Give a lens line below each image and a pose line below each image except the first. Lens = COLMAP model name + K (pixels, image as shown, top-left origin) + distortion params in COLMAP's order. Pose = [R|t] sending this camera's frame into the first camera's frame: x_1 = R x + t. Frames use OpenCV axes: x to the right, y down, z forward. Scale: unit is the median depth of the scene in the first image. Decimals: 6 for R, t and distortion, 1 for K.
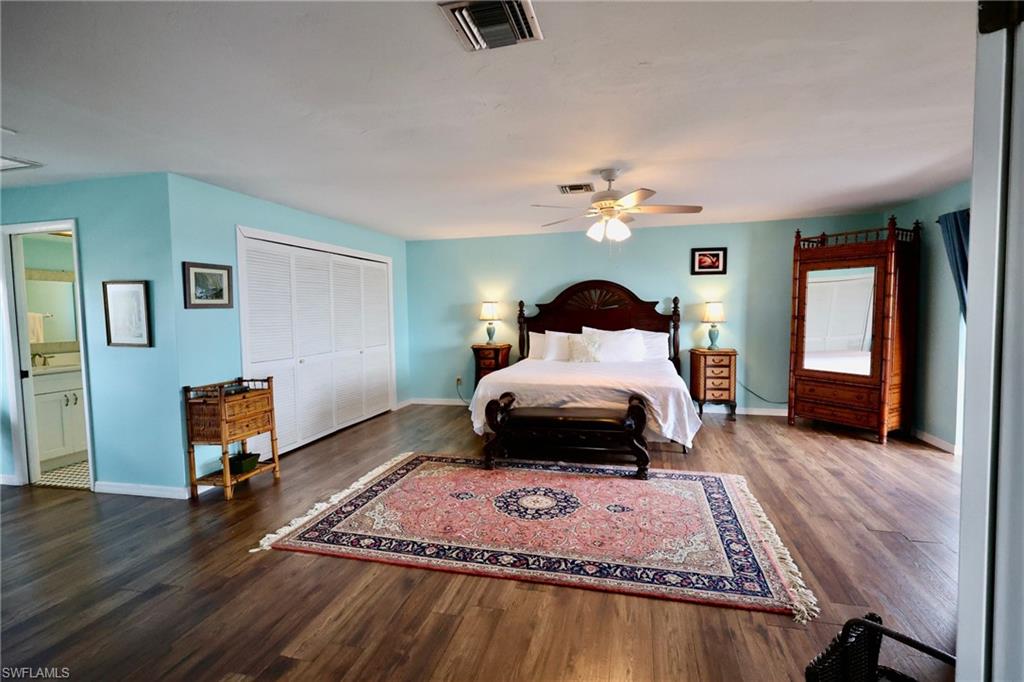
lens RADIAL K [[482.6, 0, 508.8], [0, 482.6, 338.0], [0, 0, 1]] dist [0.001071, -0.000403]
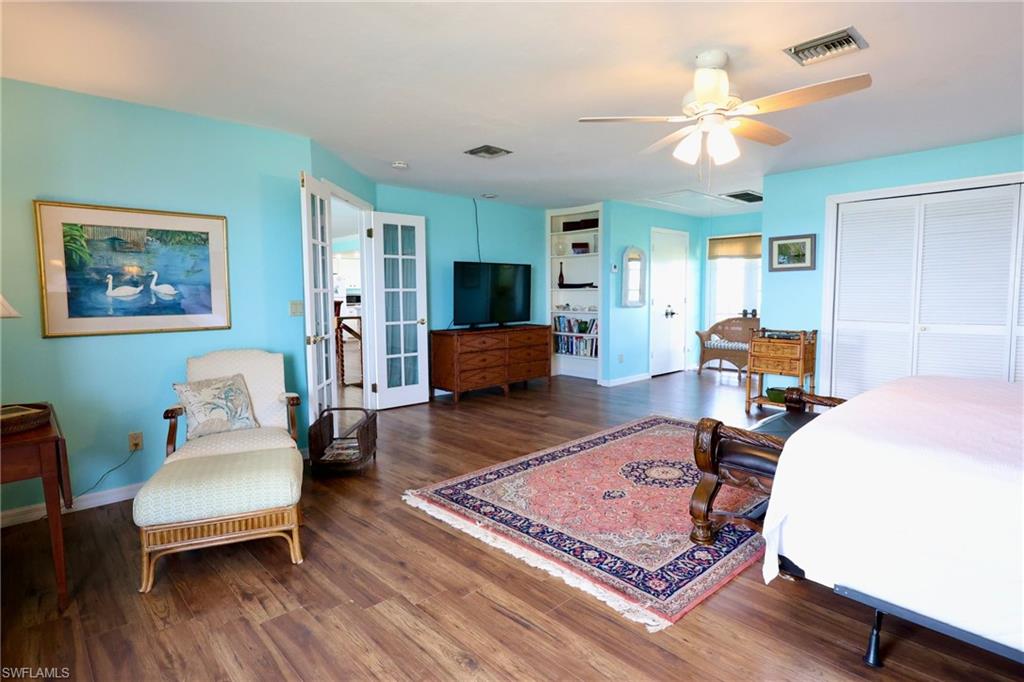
lens RADIAL K [[517.8, 0, 515.5], [0, 517.8, 329.1], [0, 0, 1]] dist [-0.000047, -0.000146]
pose [[-0.522170, 0.084540, -0.848641, 1.090134], [-0.030955, 0.992540, 0.117922, -0.055598], [0.852280, 0.087844, -0.515658, 1.293645]]
